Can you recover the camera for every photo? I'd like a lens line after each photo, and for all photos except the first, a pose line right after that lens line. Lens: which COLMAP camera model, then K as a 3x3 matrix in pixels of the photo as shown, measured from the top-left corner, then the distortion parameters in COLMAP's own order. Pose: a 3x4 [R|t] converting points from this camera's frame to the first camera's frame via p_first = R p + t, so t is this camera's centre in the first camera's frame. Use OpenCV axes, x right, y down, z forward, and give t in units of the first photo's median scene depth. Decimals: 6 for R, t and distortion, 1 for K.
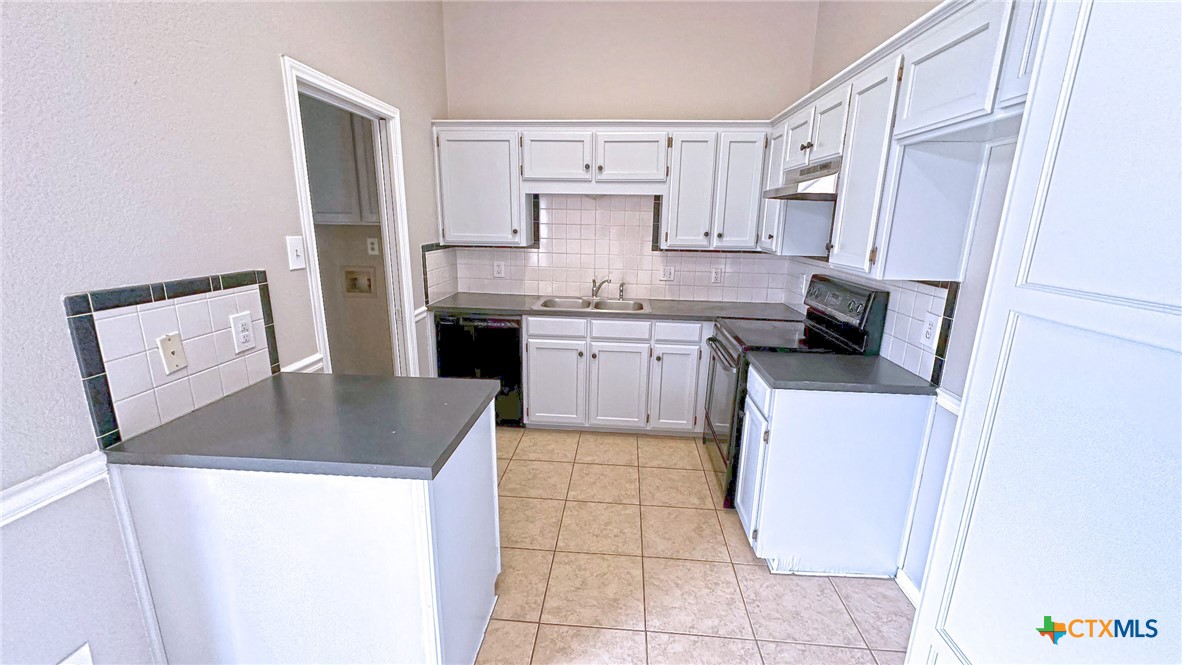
lens RADIAL K [[471.6, 0, 589.7], [0, 471.6, 331.9], [0, 0, 1]] dist [-0.002460, 0.000705]
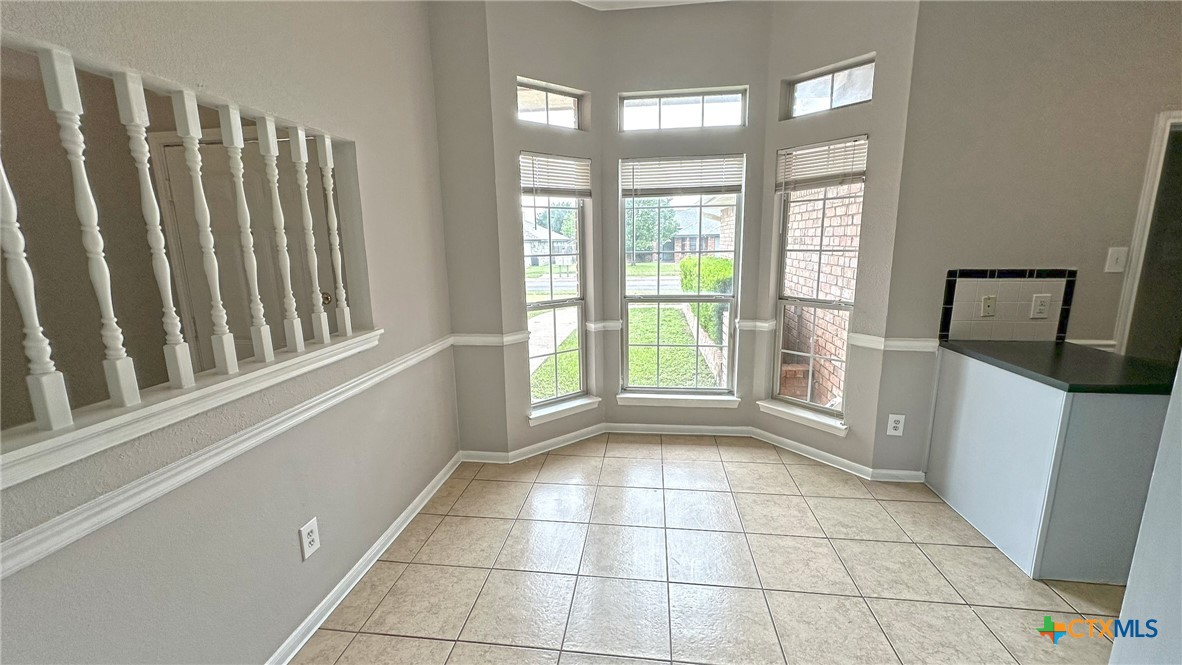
lens RADIAL K [[471.6, 0, 589.7], [0, 471.6, 331.9], [0, 0, 1]] dist [-0.002460, 0.000705]
pose [[-0.057718, 0.173250, -0.983185, 1.048527], [-0.220424, 0.958311, 0.181807, 0.145743], [0.973695, 0.227212, -0.017123, -0.492516]]
